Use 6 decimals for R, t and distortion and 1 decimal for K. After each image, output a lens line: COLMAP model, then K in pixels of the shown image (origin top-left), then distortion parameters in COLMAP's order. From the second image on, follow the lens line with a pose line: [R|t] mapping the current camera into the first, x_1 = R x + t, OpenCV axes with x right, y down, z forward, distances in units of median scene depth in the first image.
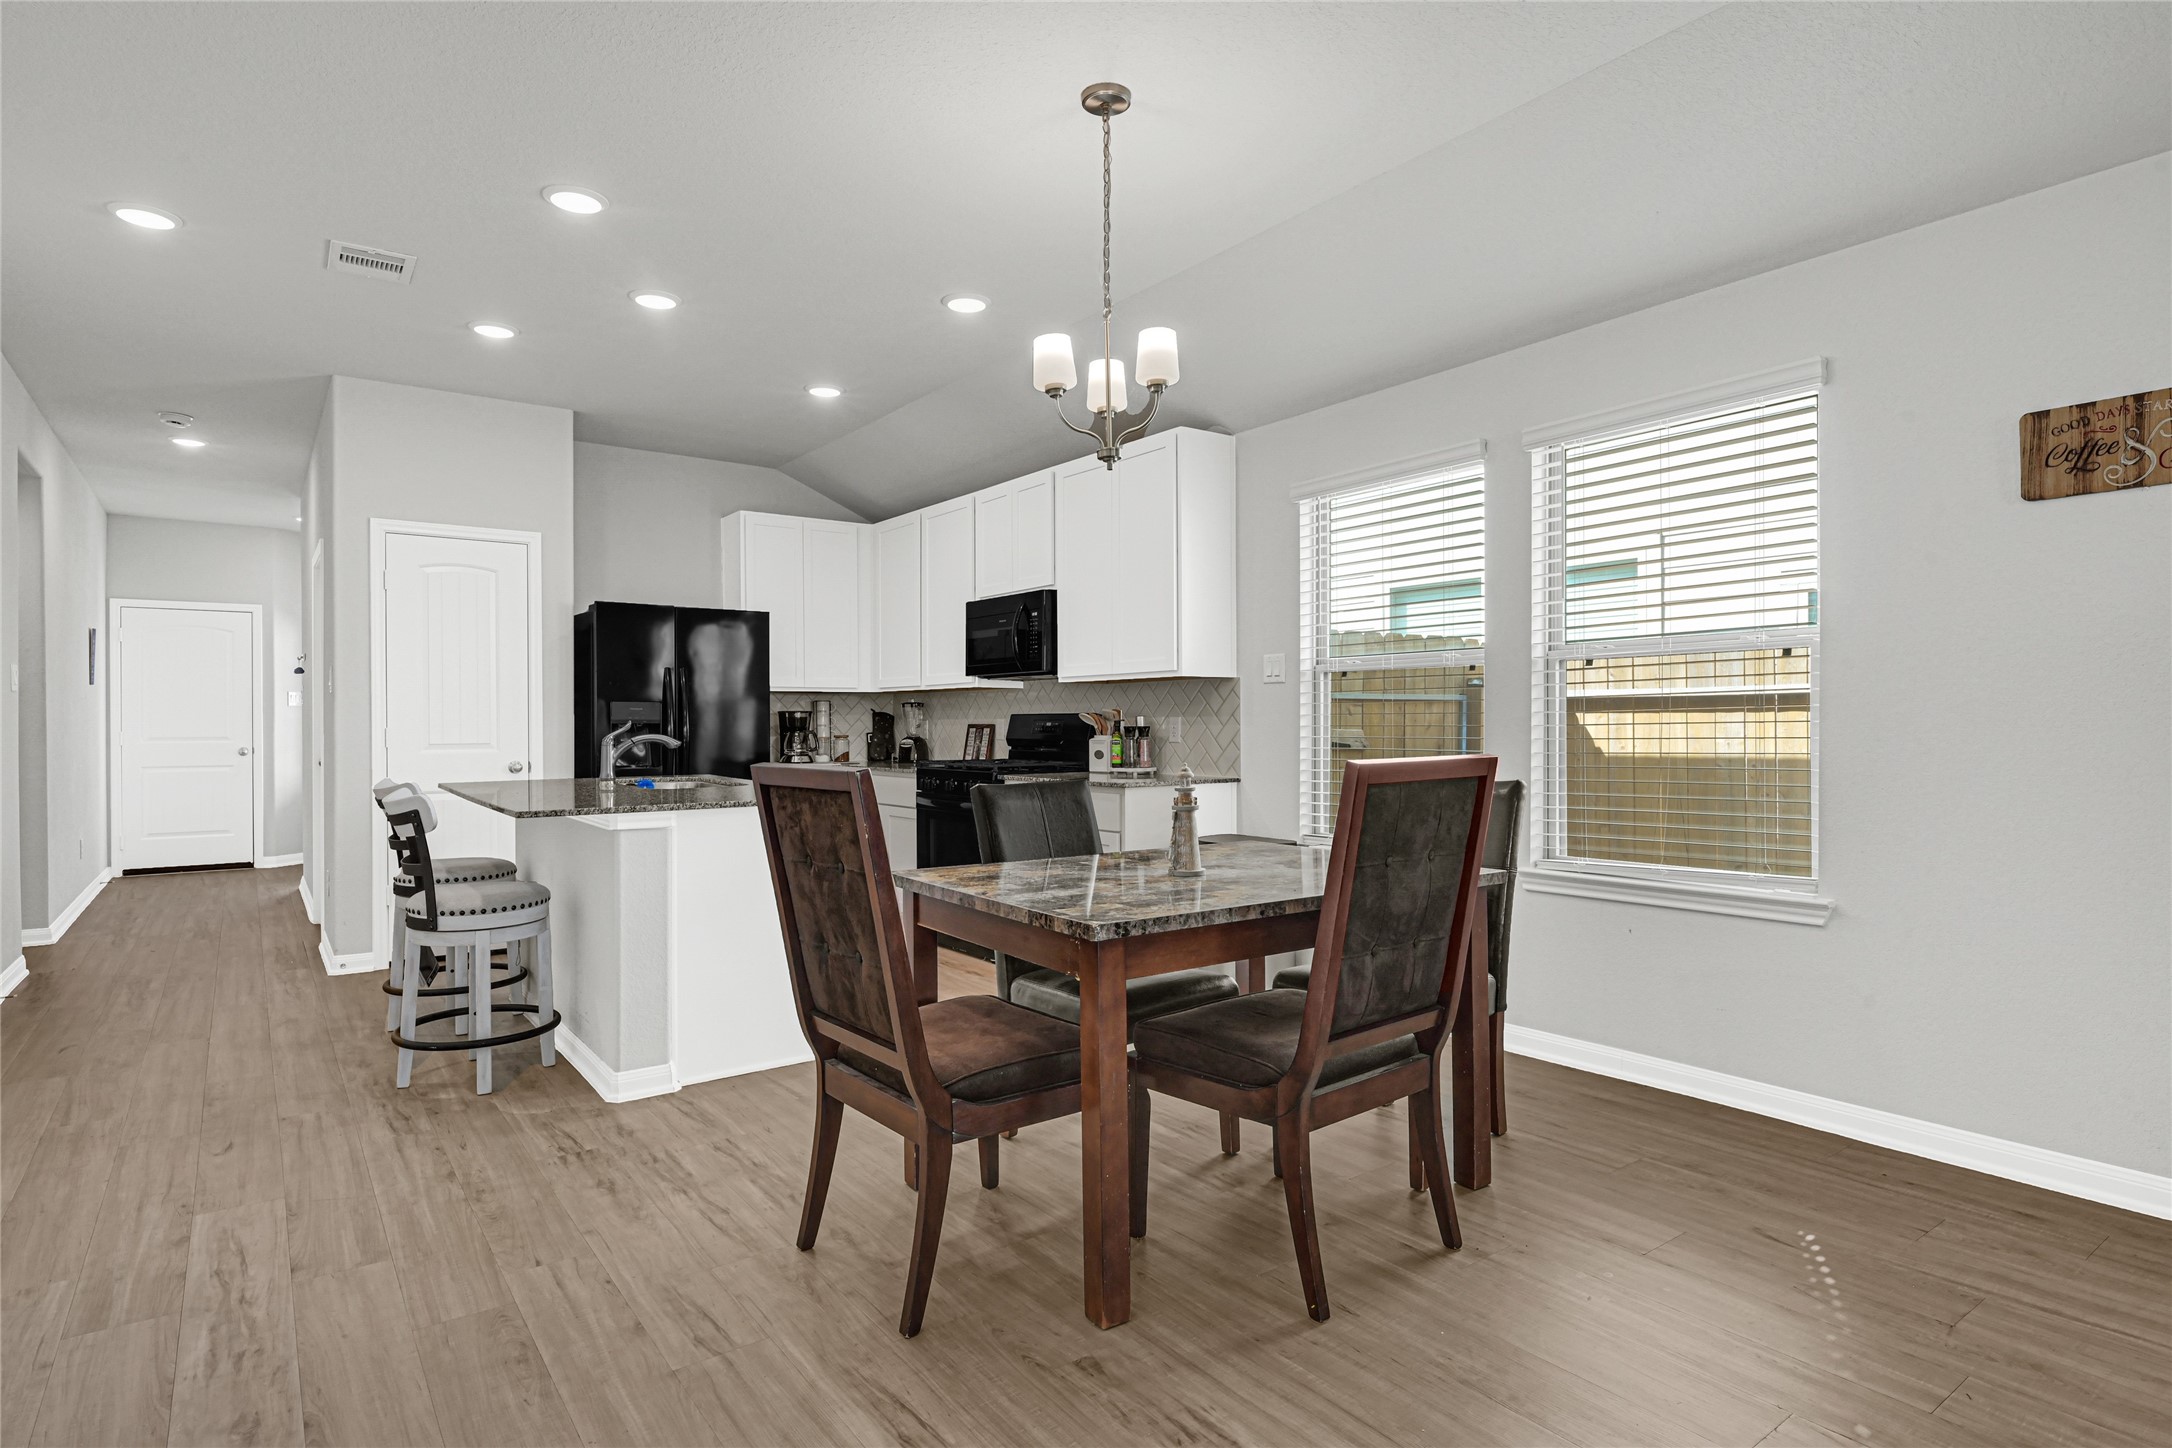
lens RADIAL K [[1141.0, 0, 1088.6], [0, 1141.0, 739.0], [0, 0, 1]] dist [0.001418, -0.000171]
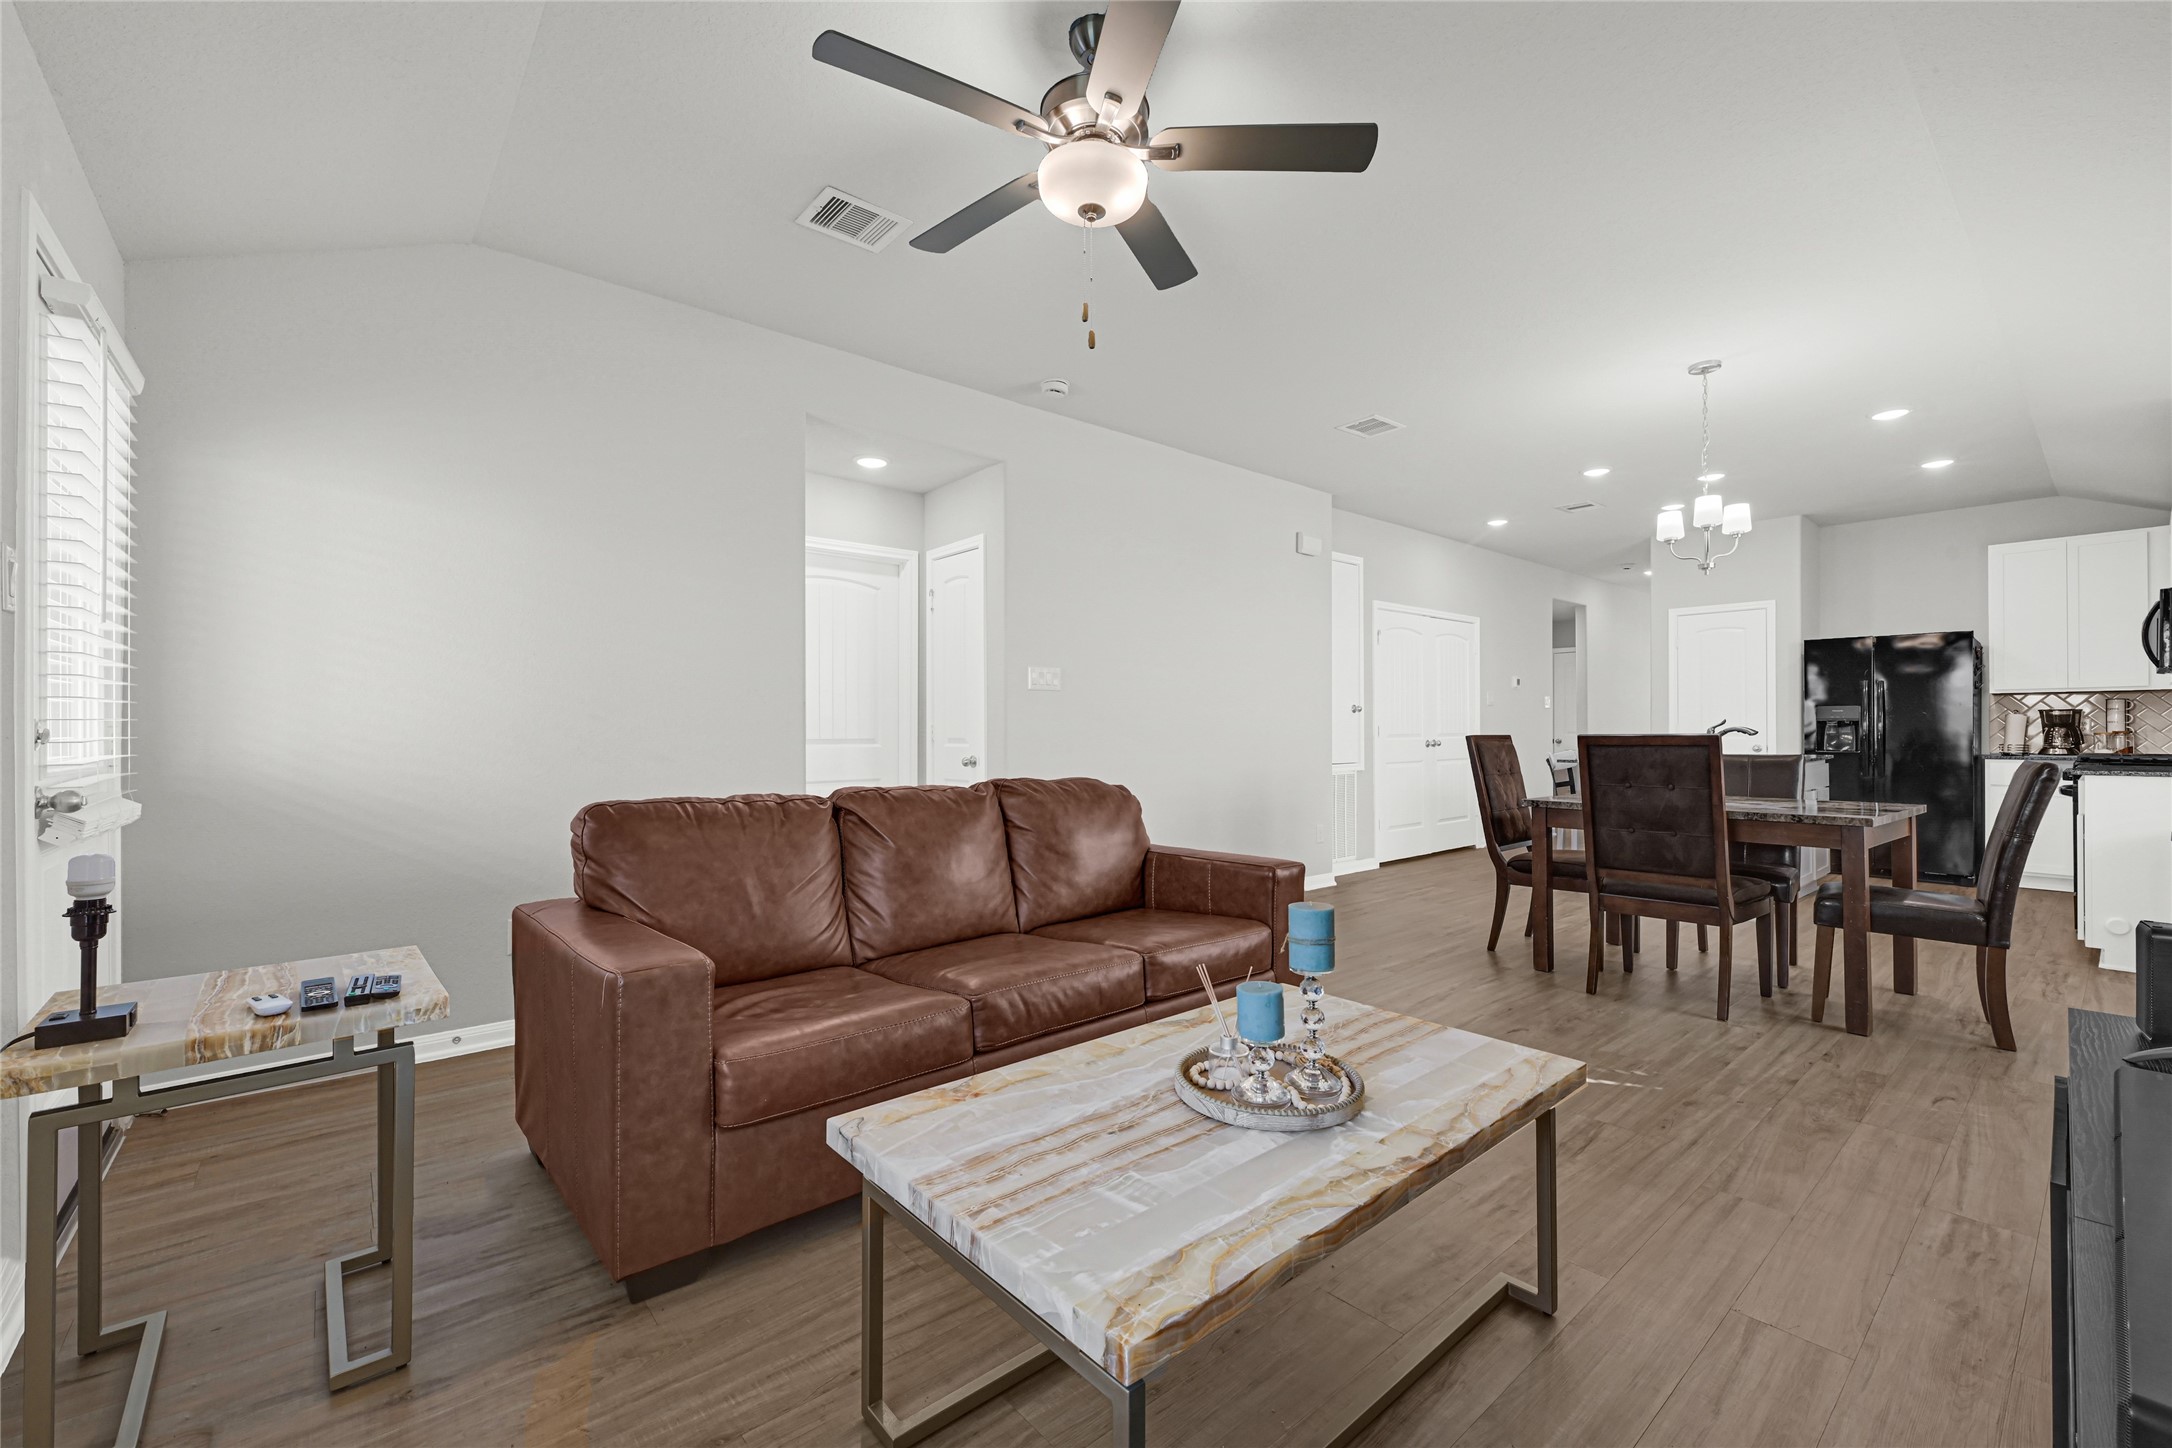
lens RADIAL K [[905.6, 0, 1086.0], [0, 905.6, 724.0], [0, 0, 1]] dist [0.000822, 0.000013]
pose [[0.077755, -0.005381, -0.996958, 0.640319], [-0.010769, 0.999923, -0.006237, 0.006854], [0.996914, 0.011221, 0.077691, -0.031436]]
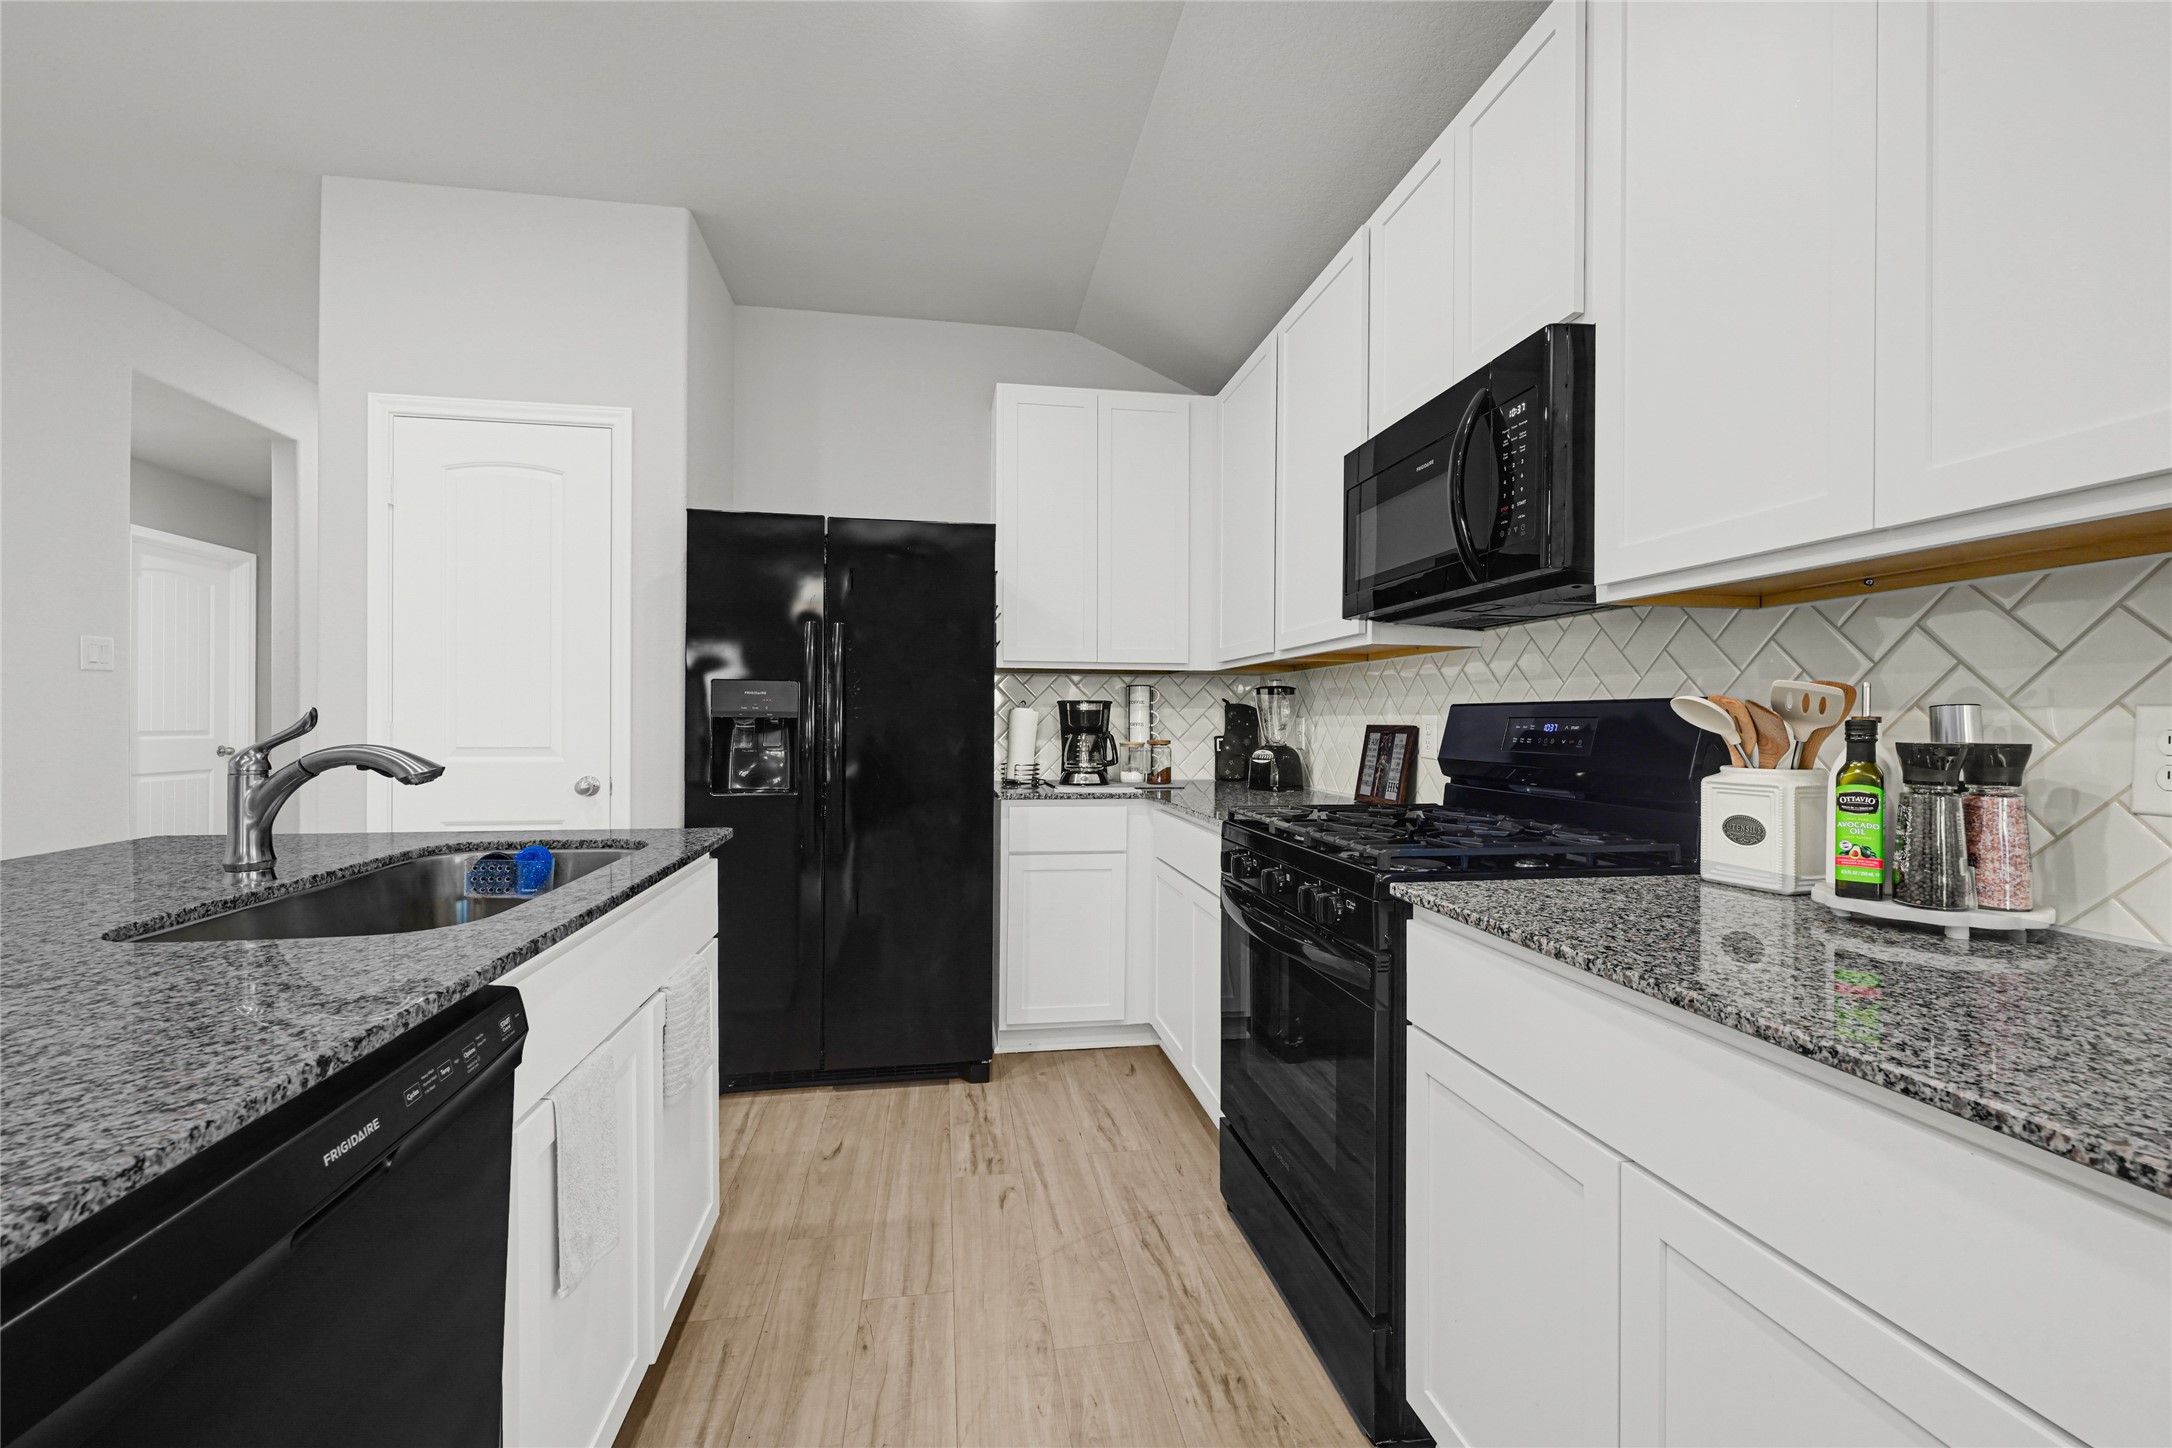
lens RADIAL K [[905.6, 0, 1086.0], [0, 905.6, 724.0], [0, 0, 1]] dist [0.000822, 0.000013]
pose [[0.891562, 0.010341, -0.452780, -0.035941], [-0.014938, 0.999867, -0.006577, -0.009874], [0.452652, 0.012627, 0.891598, 0.637400]]
